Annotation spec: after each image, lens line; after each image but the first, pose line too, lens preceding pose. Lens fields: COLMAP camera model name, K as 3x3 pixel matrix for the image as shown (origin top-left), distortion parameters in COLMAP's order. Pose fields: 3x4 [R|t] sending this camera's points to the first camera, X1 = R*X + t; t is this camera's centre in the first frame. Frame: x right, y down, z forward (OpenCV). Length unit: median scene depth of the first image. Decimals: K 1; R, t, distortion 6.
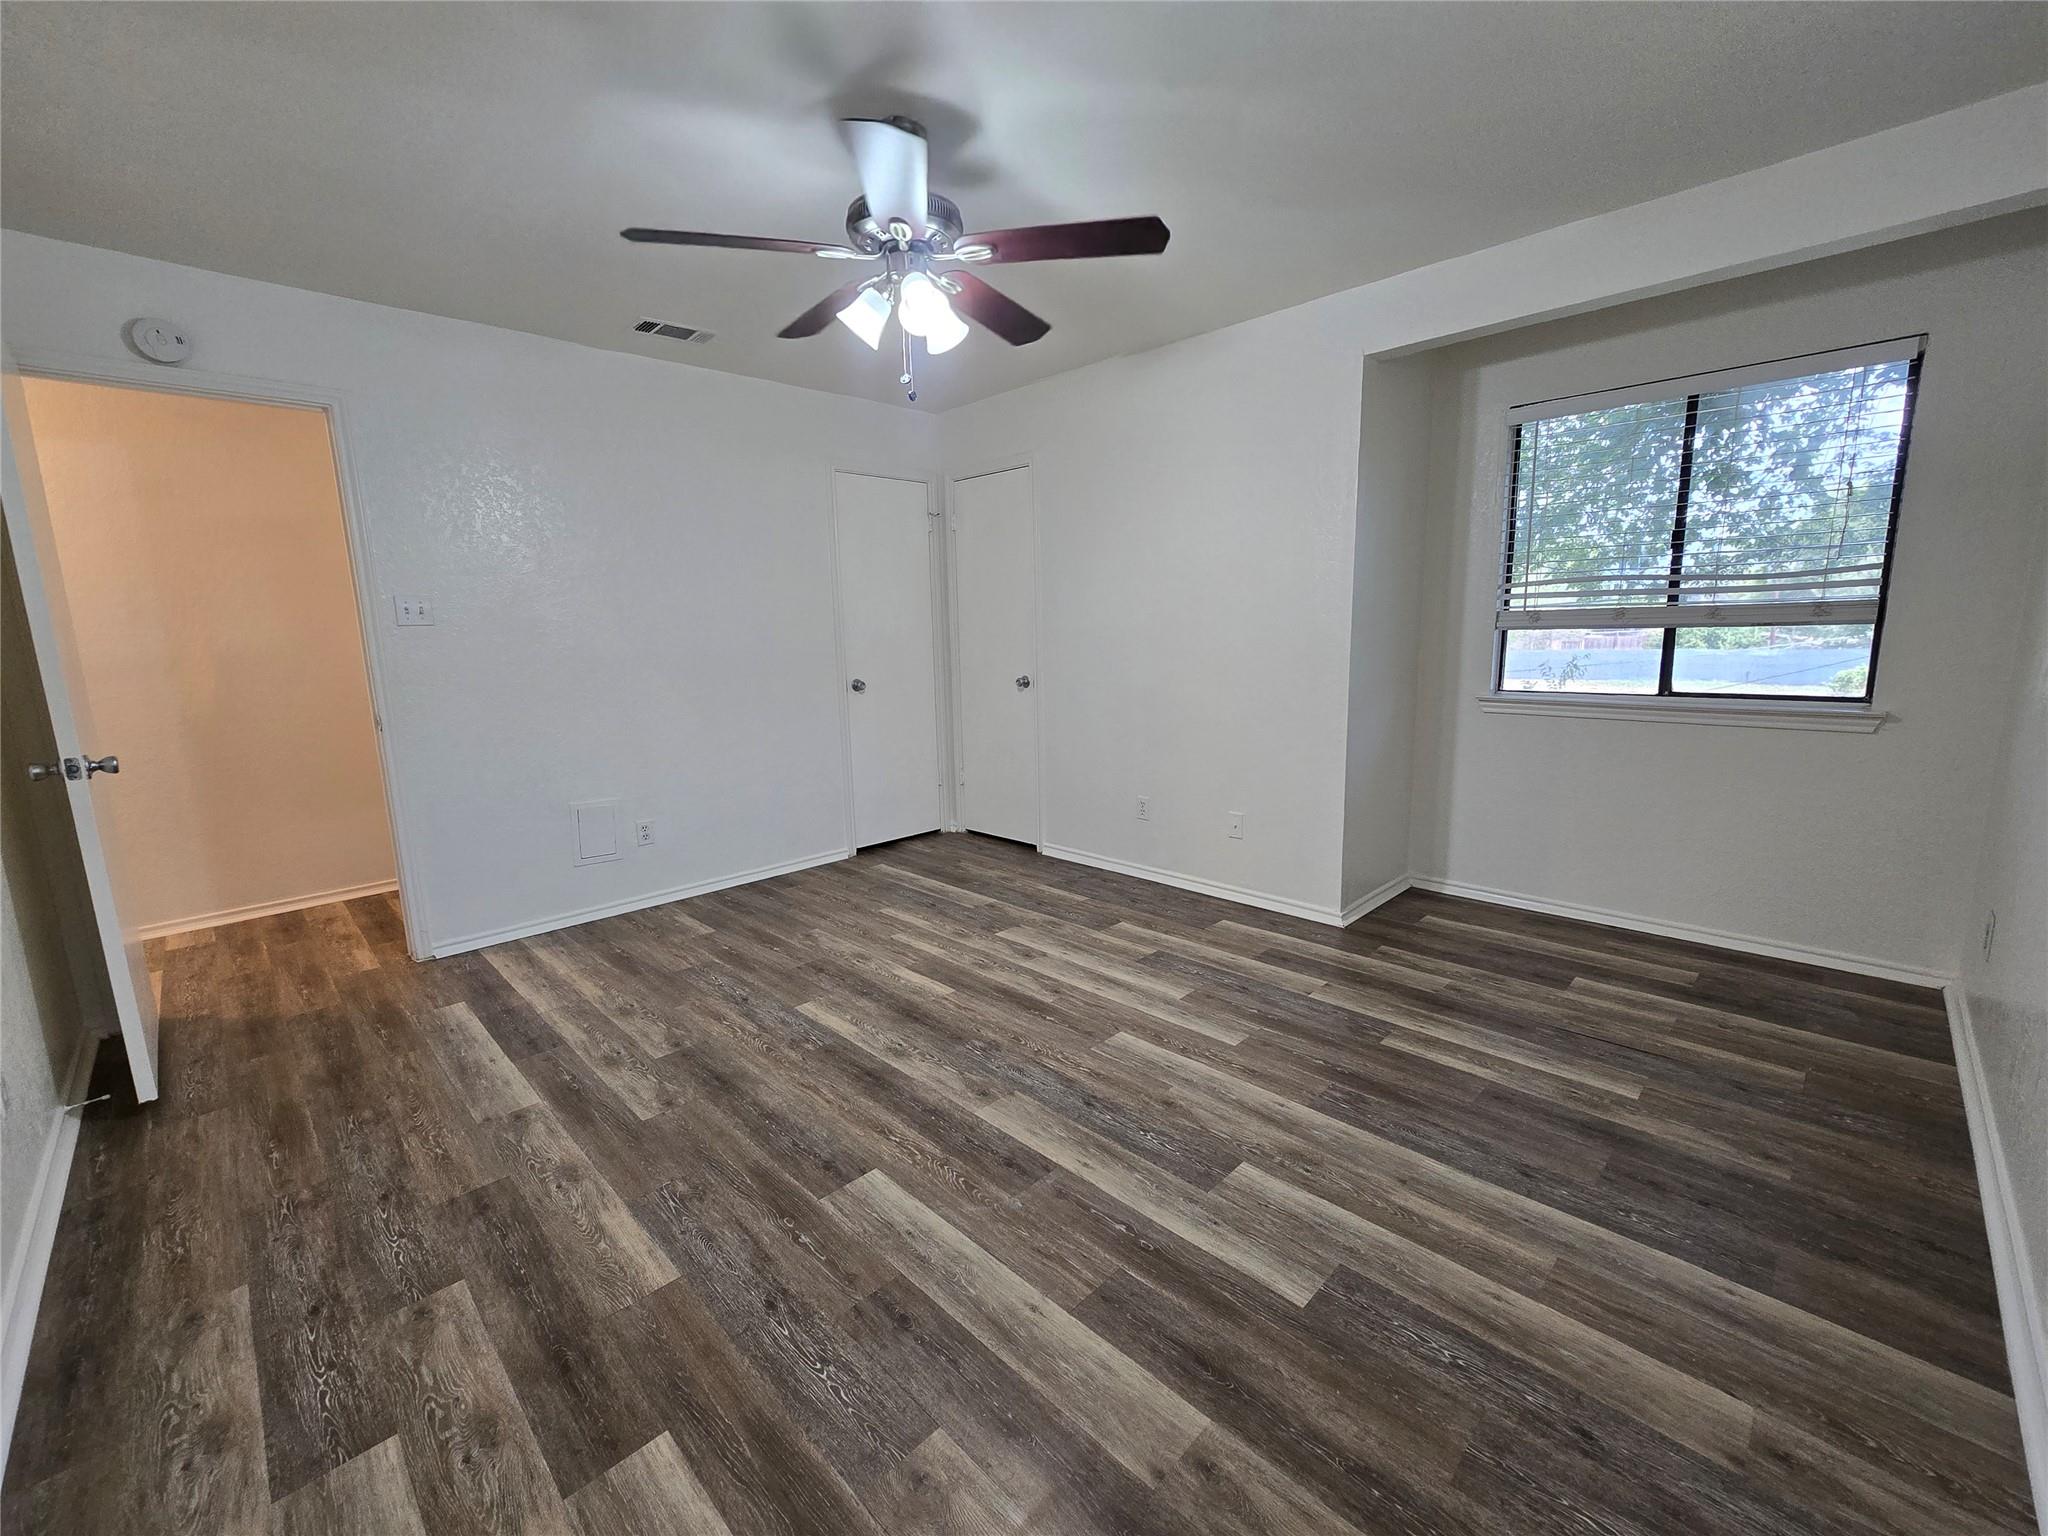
lens RADIAL K [[834.9, 0, 1024.0], [0, 834.9, 768.0], [0, 0, 1]] dist [-0.001917, -0.000413]
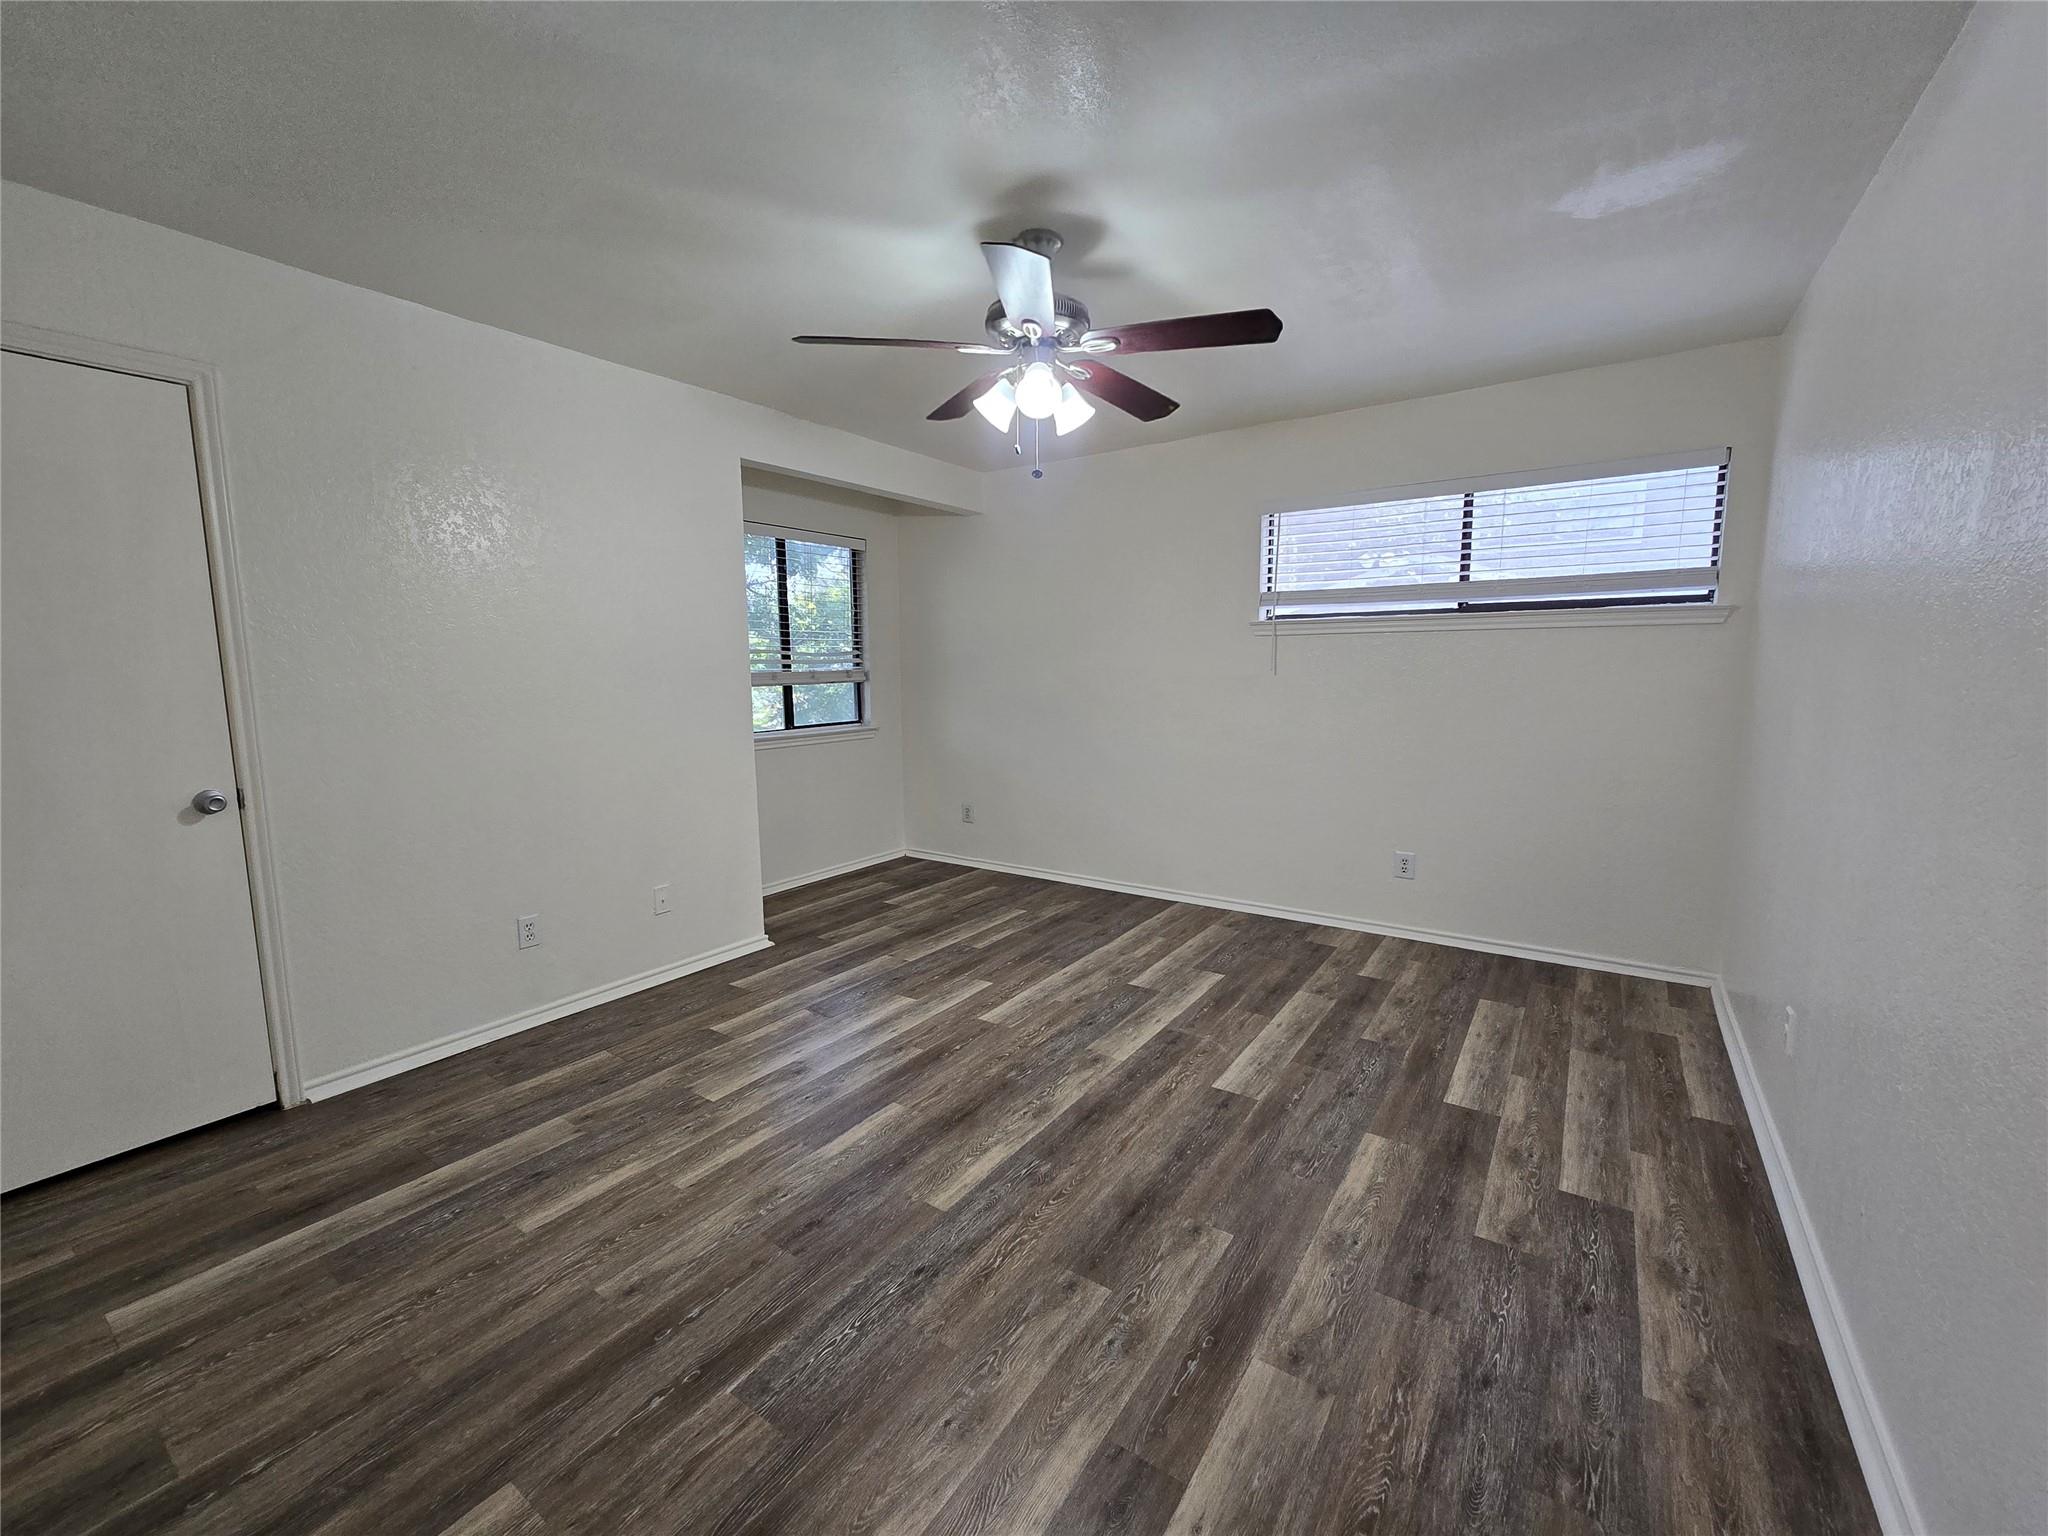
lens RADIAL K [[834.9, 0, 1024.0], [0, 834.9, 768.0], [0, 0, 1]] dist [-0.001917, -0.000413]
pose [[-0.180115, -0.101036, 0.978443, -1.113132], [0.177016, 0.975142, 0.133281, -0.198412], [-0.967587, 0.197206, -0.157753, 1.134204]]
